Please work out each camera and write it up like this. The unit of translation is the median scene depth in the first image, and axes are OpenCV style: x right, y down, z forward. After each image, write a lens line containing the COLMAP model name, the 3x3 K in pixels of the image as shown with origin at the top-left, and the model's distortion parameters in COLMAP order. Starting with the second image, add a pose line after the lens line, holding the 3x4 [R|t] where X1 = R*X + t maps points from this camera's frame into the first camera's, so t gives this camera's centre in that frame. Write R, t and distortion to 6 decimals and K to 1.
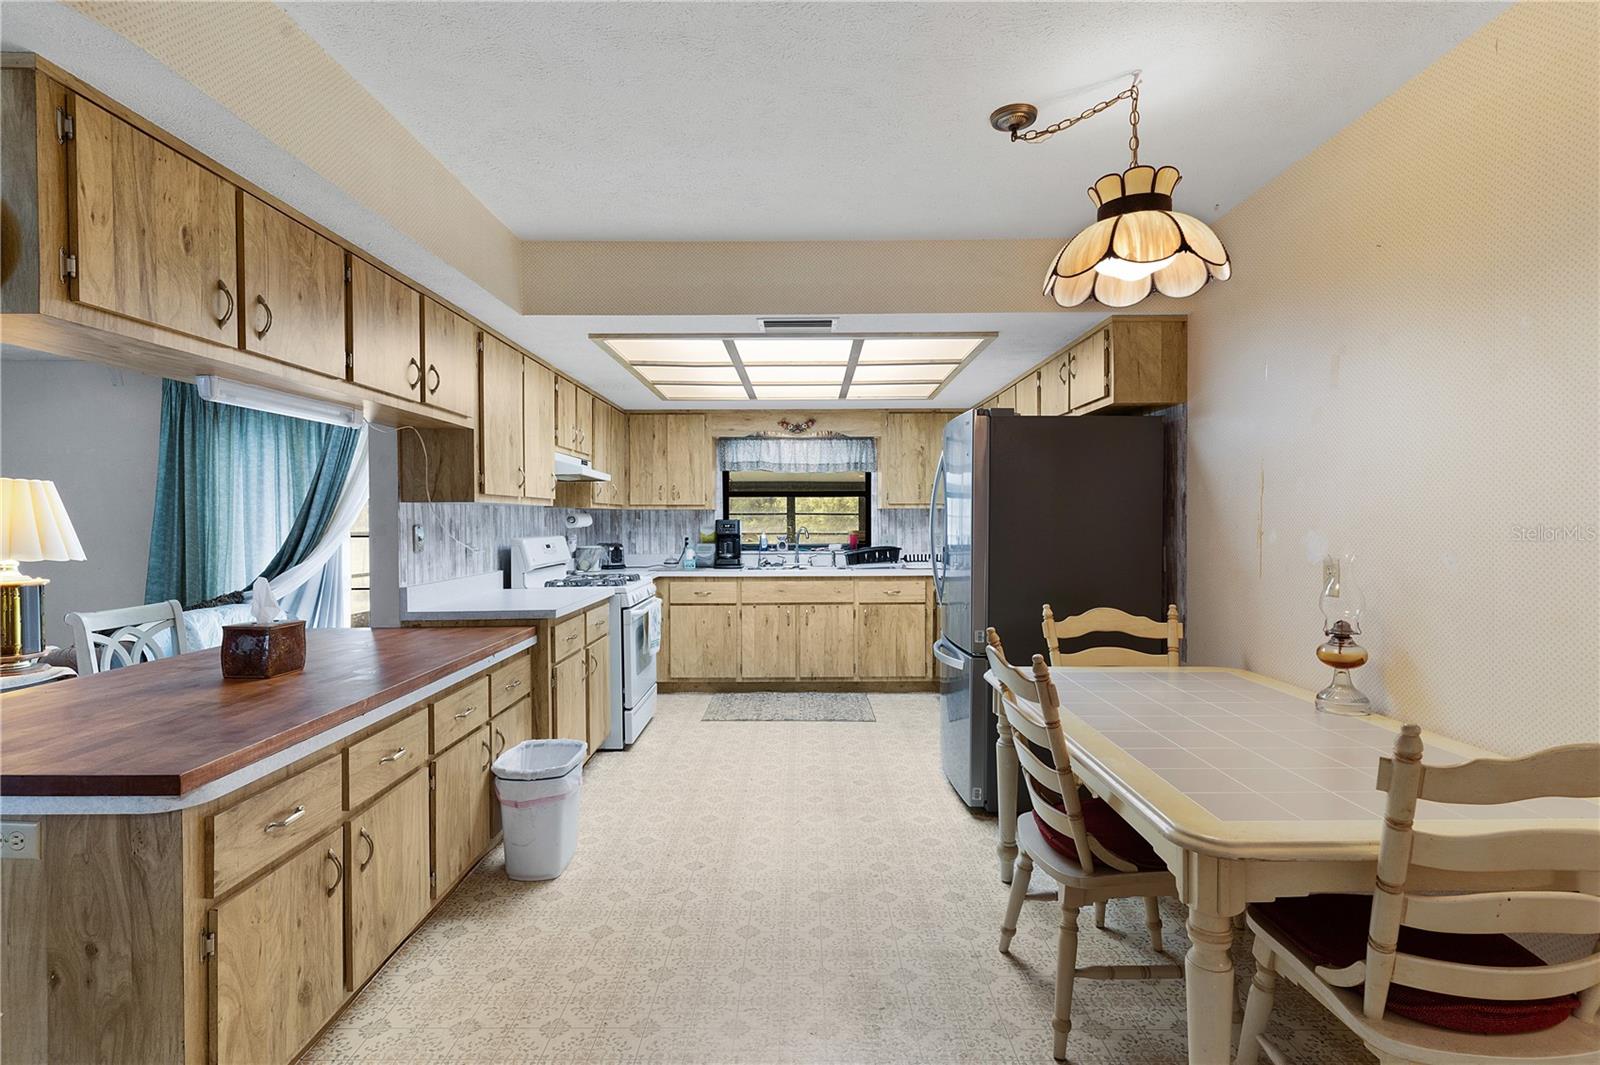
lens RADIAL K [[776.7, 0, 800.2], [0, 776.7, 529.3], [0, 0, 1]] dist [0.004188, 0.000393]
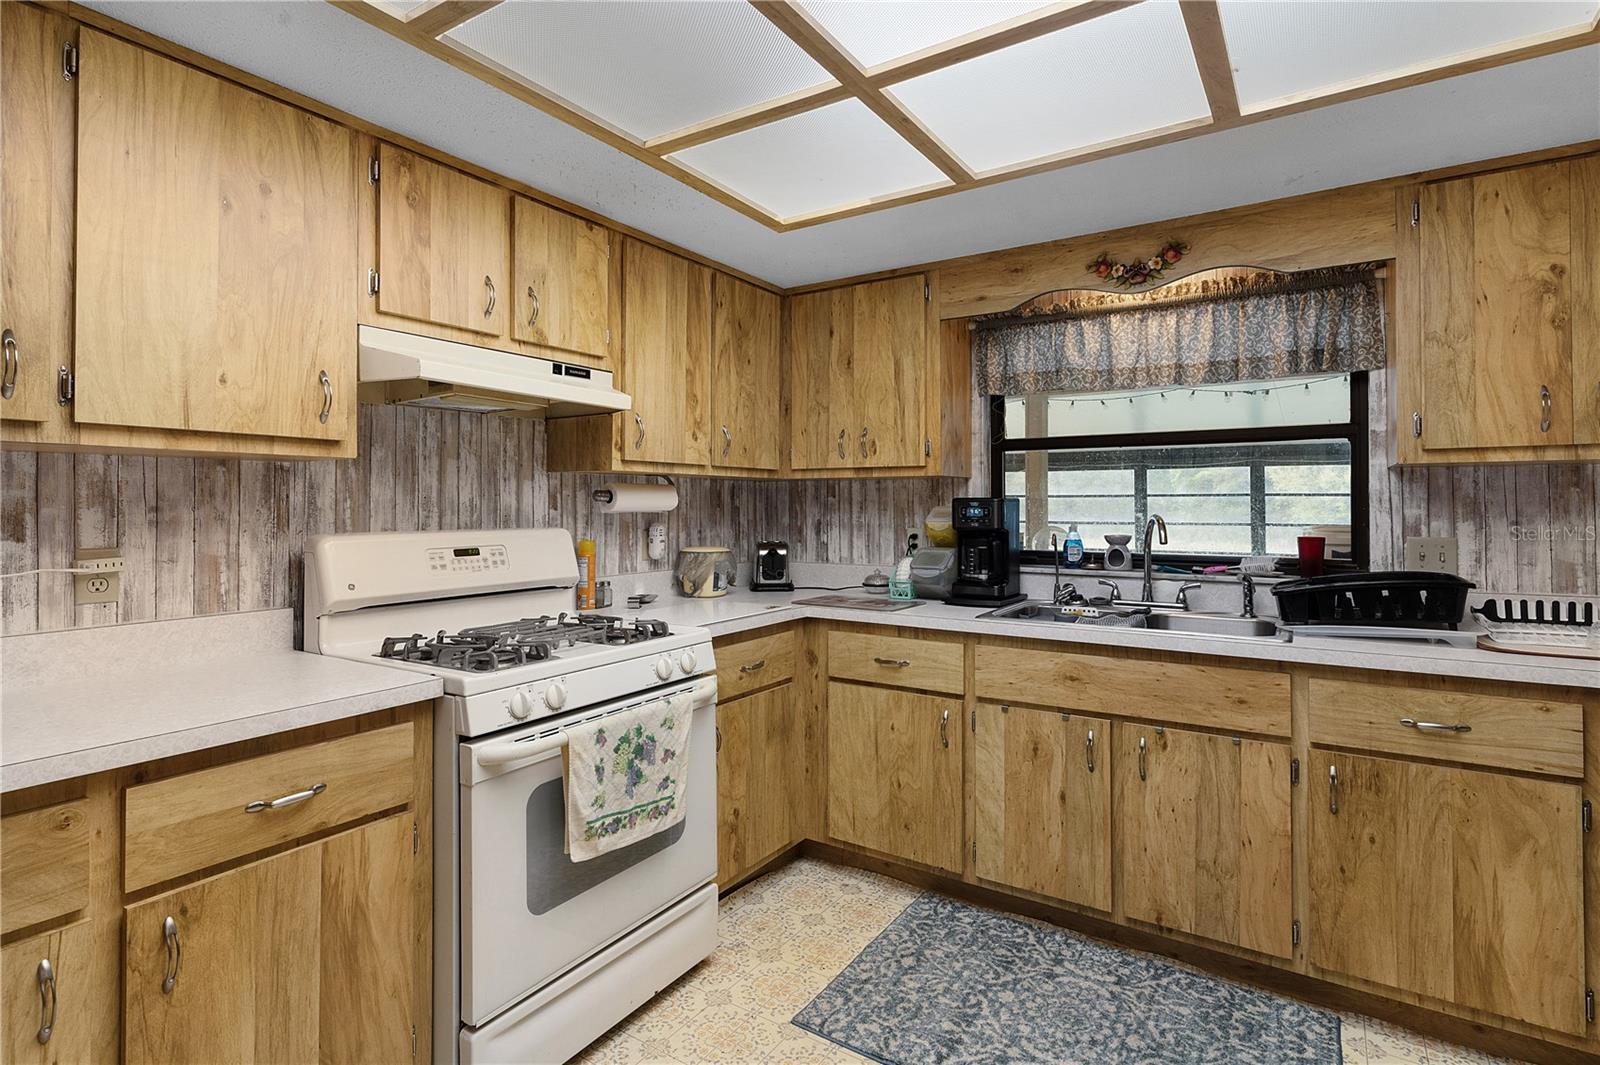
lens RADIAL K [[784.5, 0, 802.9], [0, 784.5, 495.7], [0, 0, 1]] dist [0.002633, 0.000331]
pose [[0.837019, -0.003976, -0.547159, 0.078425], [-0.009247, 0.999728, -0.021410, -0.002904], [0.547095, 0.022981, 0.836755, 0.593844]]
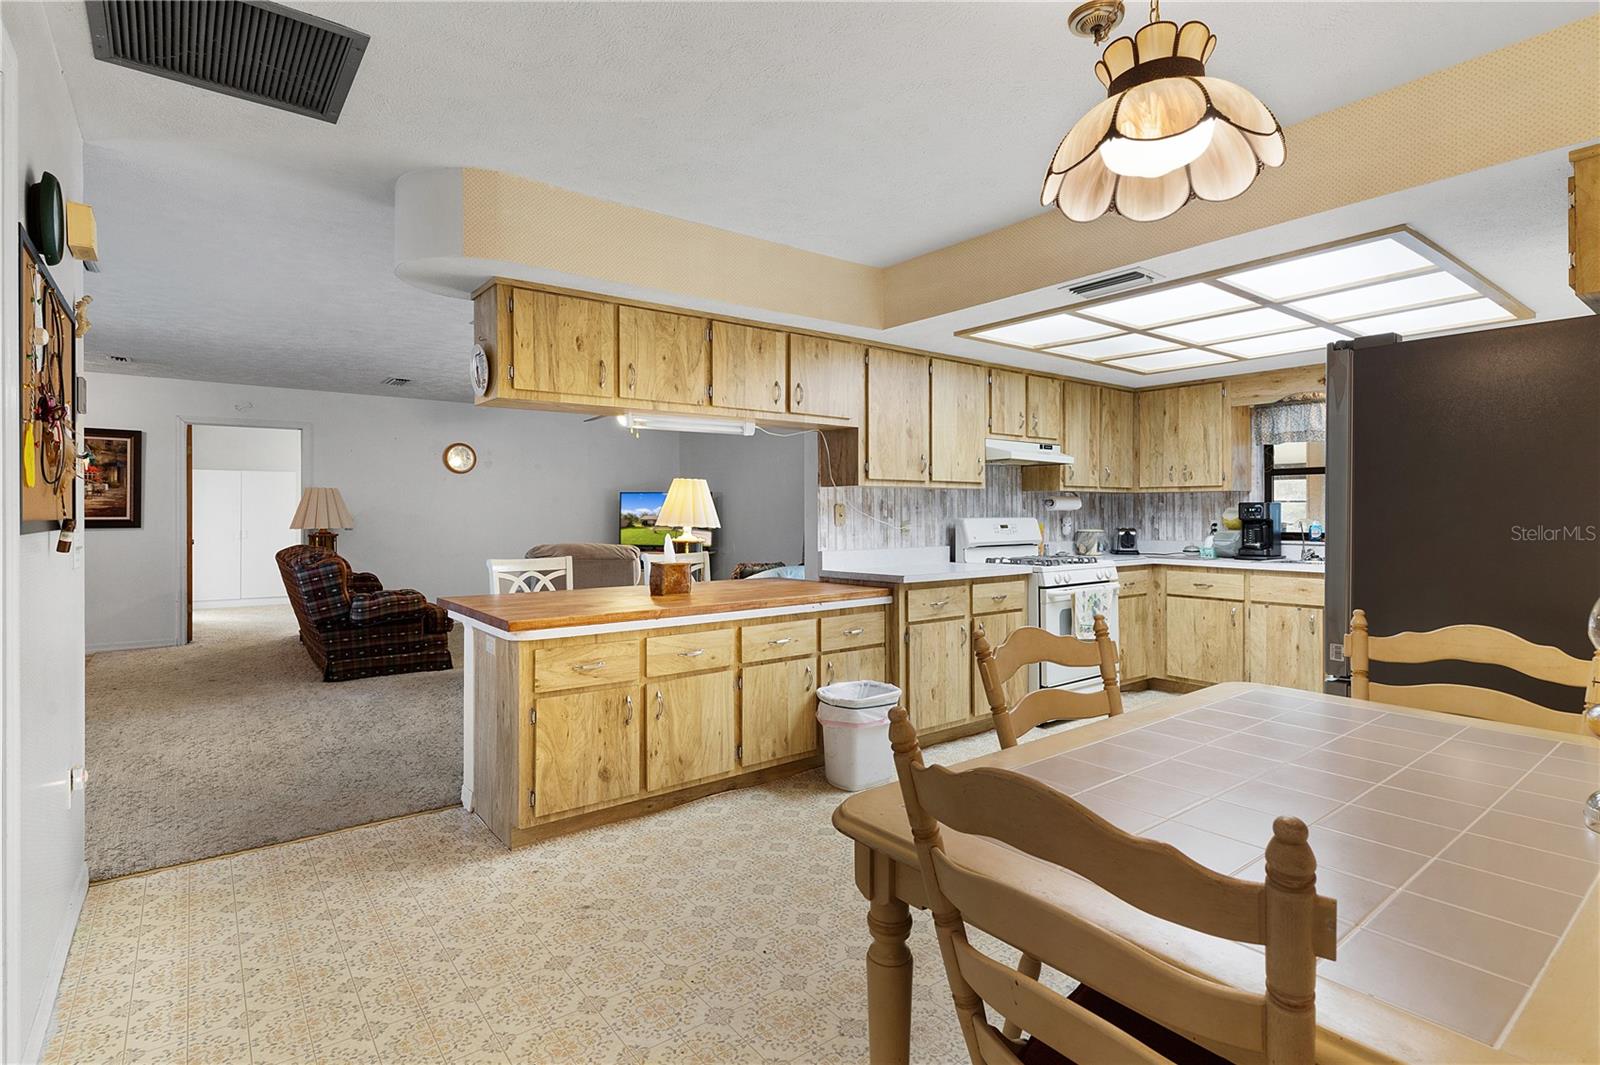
lens RADIAL K [[783.3, 0, 797.3], [0, 783.3, 513.7], [0, 0, 1]] dist [0.001653, -0.000464]
pose [[0.609256, 0.002744, -0.792969, 0.300458], [-0.010514, 0.999934, -0.004618, 0.009795], [0.792904, 0.011151, 0.609245, 0.088314]]
